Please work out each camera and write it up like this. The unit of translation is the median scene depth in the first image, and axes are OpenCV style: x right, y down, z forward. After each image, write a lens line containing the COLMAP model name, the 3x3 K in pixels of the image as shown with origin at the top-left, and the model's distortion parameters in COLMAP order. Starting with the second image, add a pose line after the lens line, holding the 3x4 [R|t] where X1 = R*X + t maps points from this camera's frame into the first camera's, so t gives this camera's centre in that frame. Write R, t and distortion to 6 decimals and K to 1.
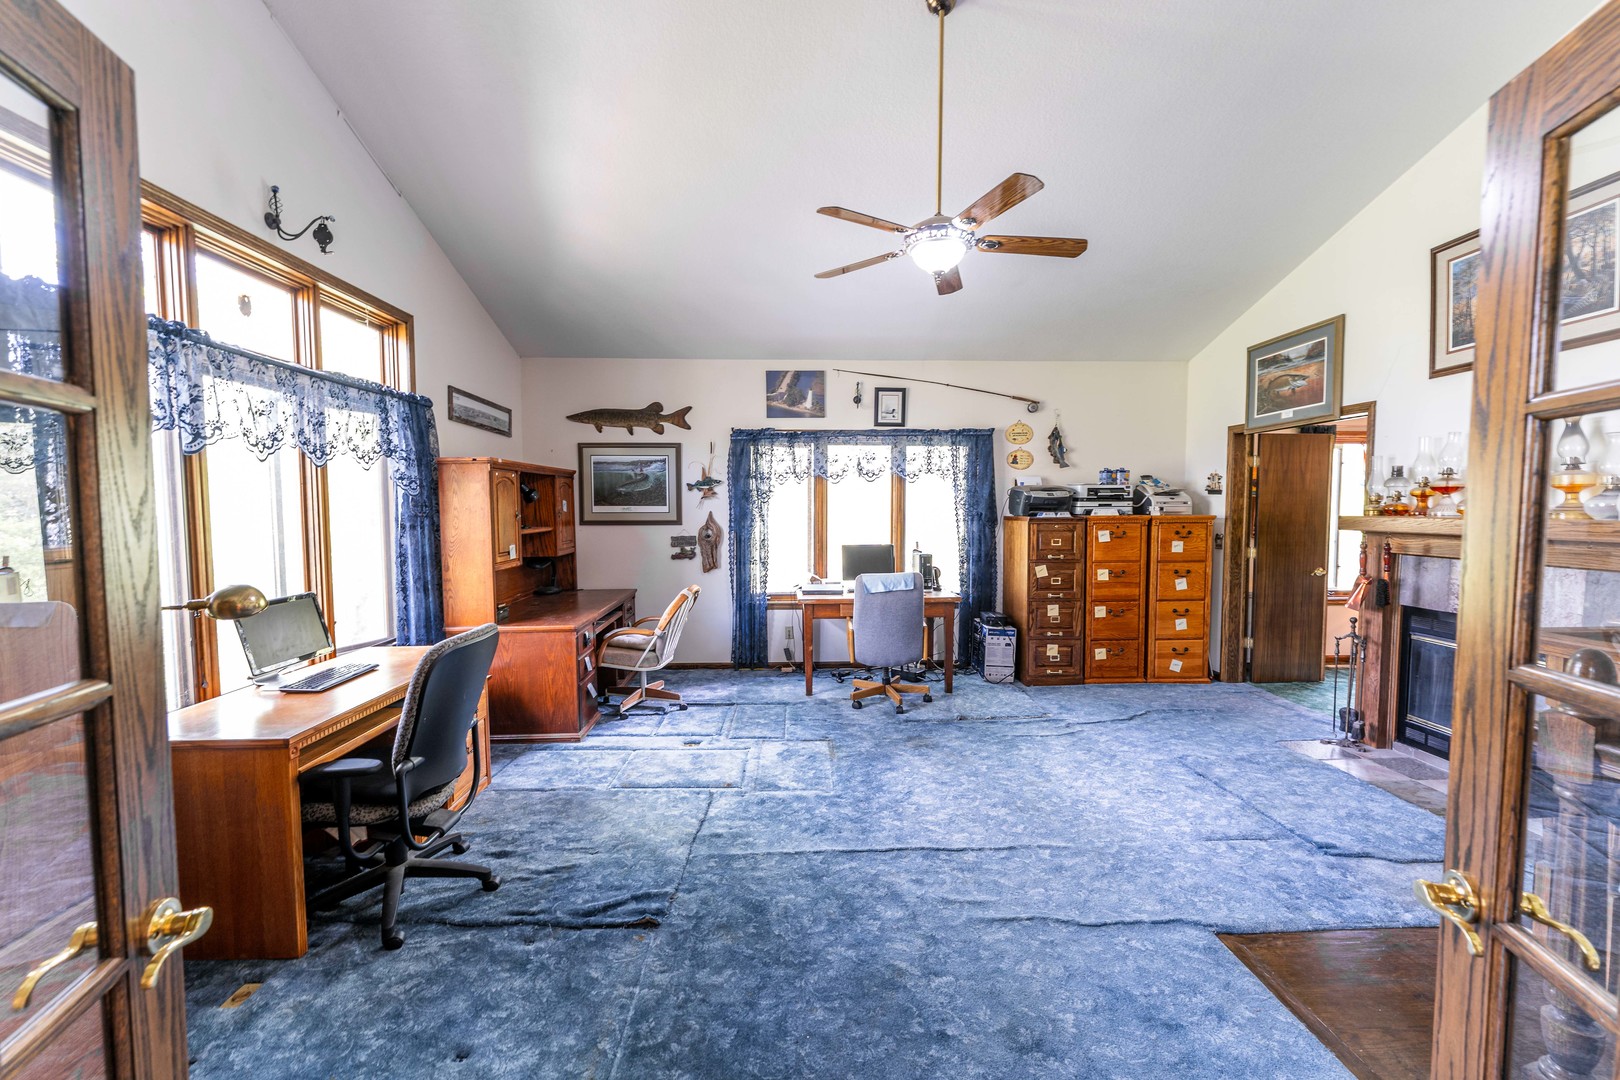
lens RADIAL K [[661.5, 0, 815.2], [0, 661.5, 541.0], [0, 0, 1]] dist [0.000164, -0.000231]
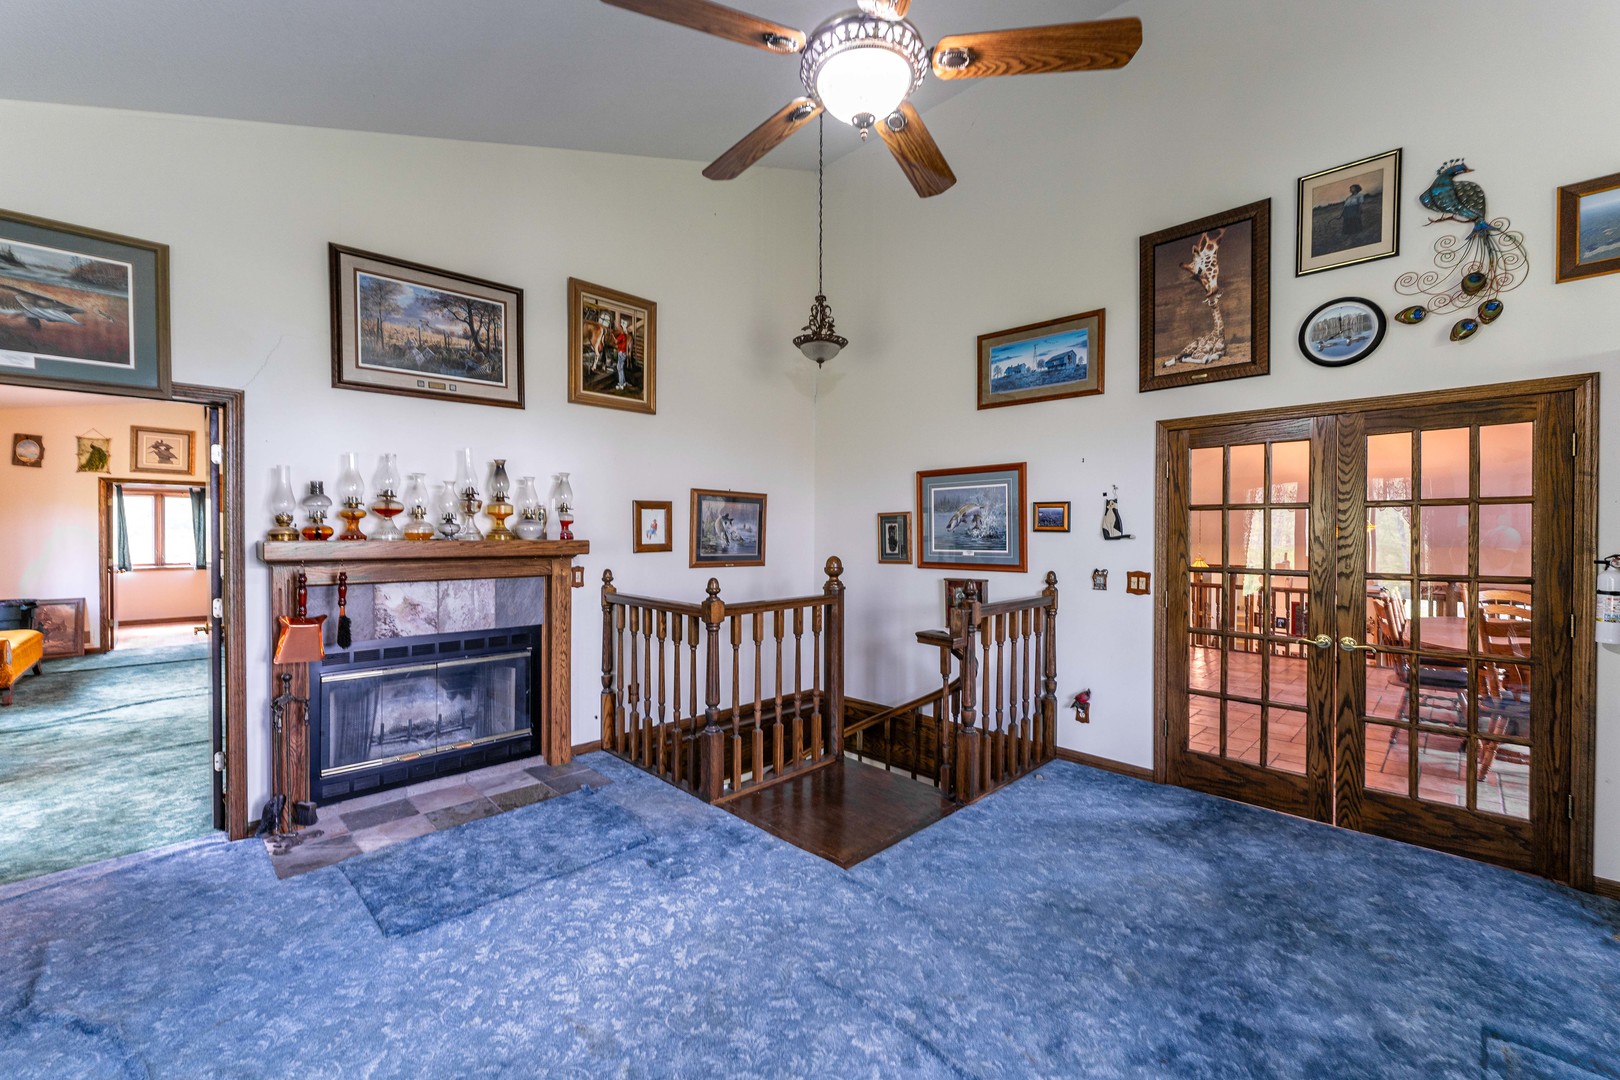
lens RADIAL K [[655.3, 0, 808.4], [0, 655.3, 538.6], [0, 0, 1]] dist [-0.002698, -0.000290]
pose [[-0.670232, -0.007297, 0.742116, -0.113263], [0.037244, 0.998361, 0.043454, -0.038221], [-0.741217, 0.056764, -0.668862, 0.783179]]
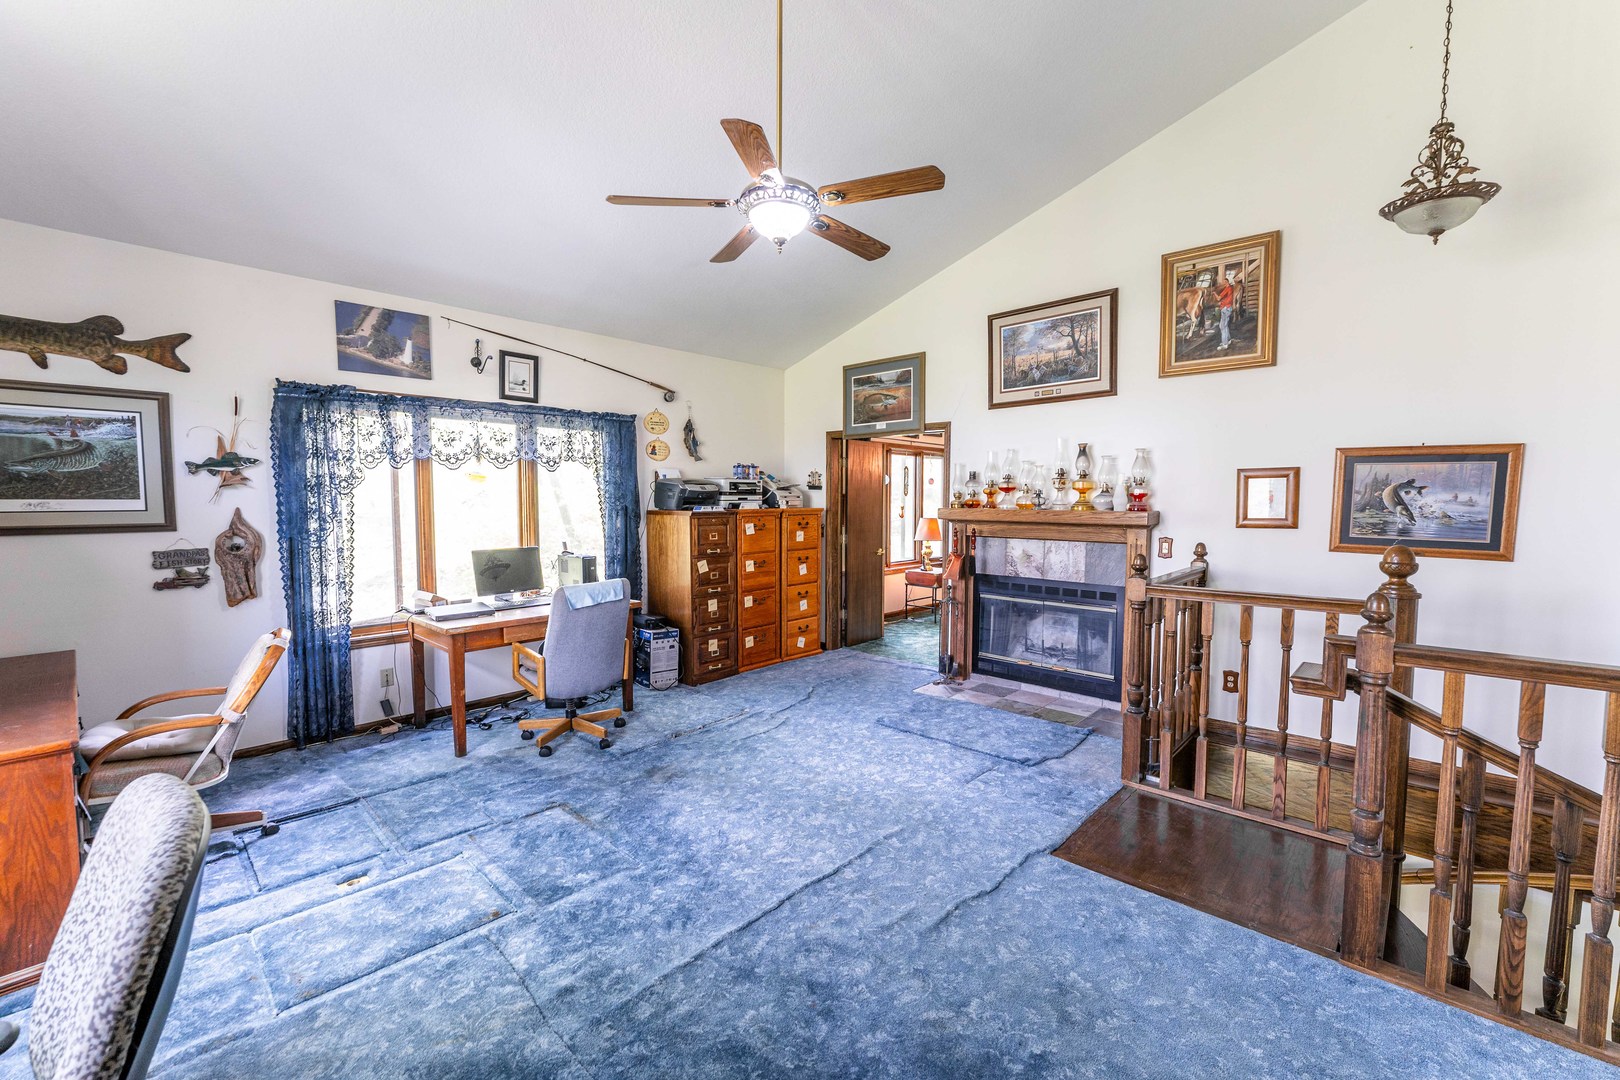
lens RADIAL K [[669.8, 0, 810.0], [0, 669.8, 540.0], [0, 0, 1]] dist [-0.000354, -0.000198]
pose [[0.711332, -0.042024, 0.701599, -0.235540], [0.033309, 0.999105, 0.026073, -0.014052], [-0.702067, 0.004823, 0.712095, 0.182059]]
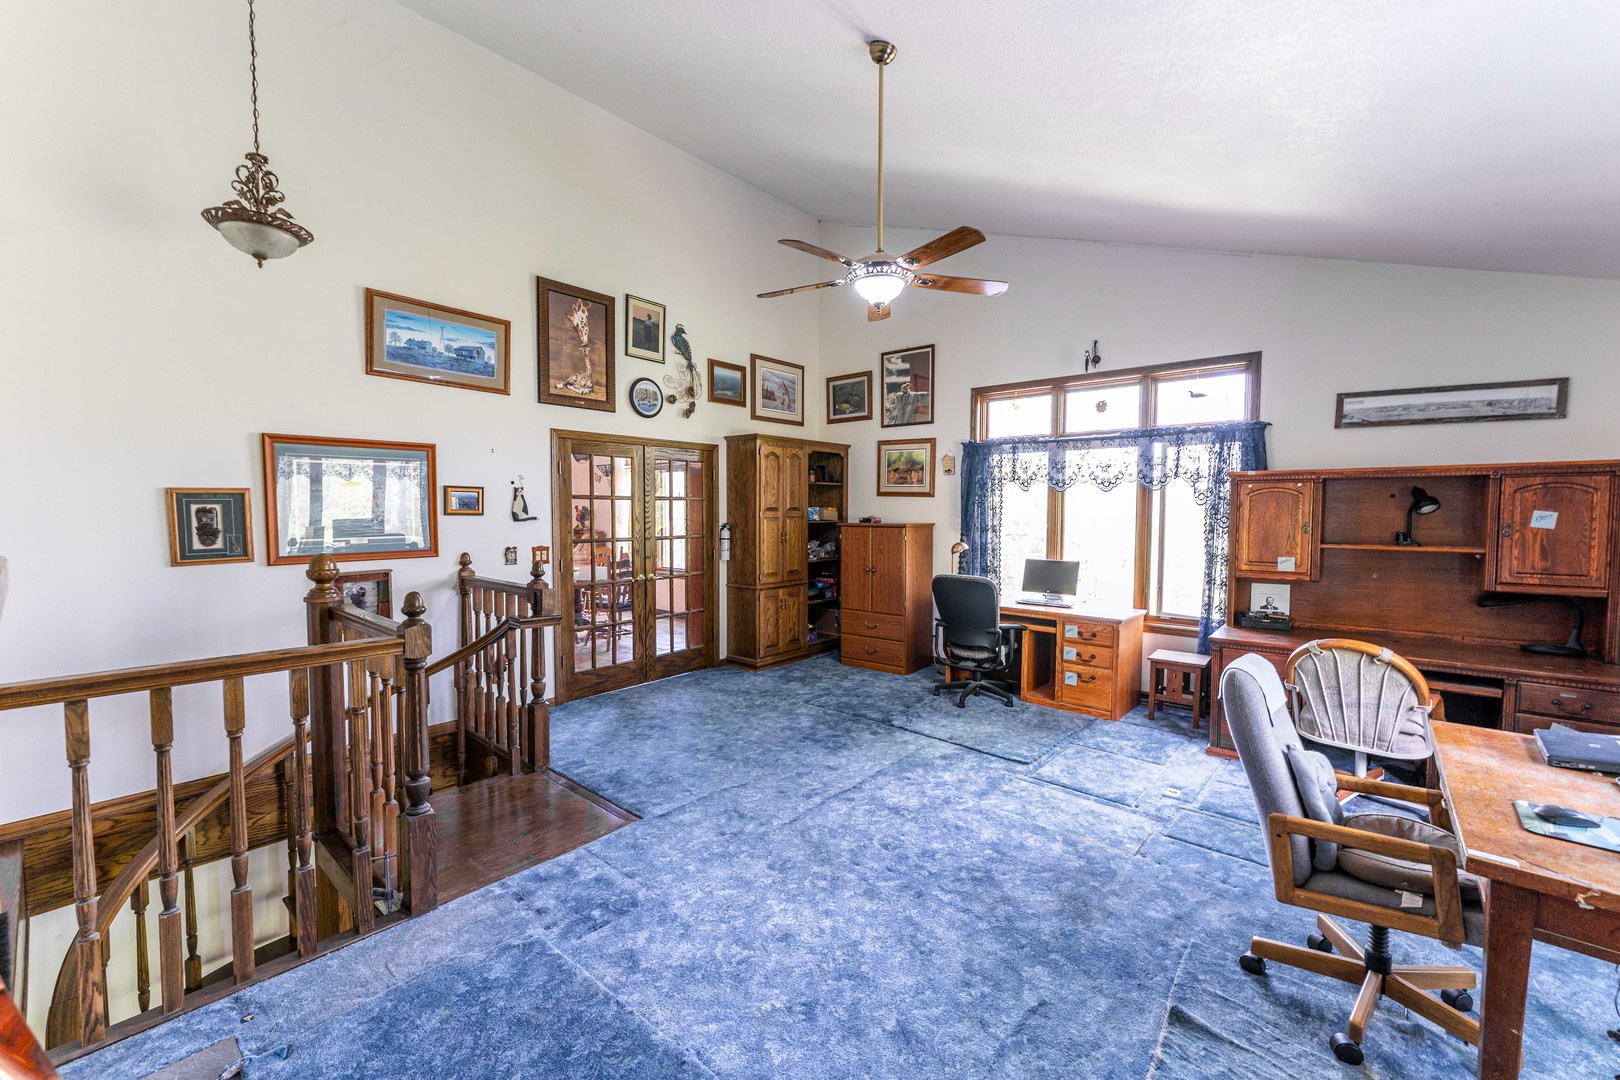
lens RADIAL K [[655.3, 0, 808.4], [0, 655.3, 538.6], [0, 0, 1]] dist [-0.002698, -0.000290]
pose [[-0.684174, 0.033084, -0.728568, 0.577824], [-0.039745, 0.995795, 0.082542, -0.056799], [0.728235, 0.085430, -0.679981, 0.915503]]
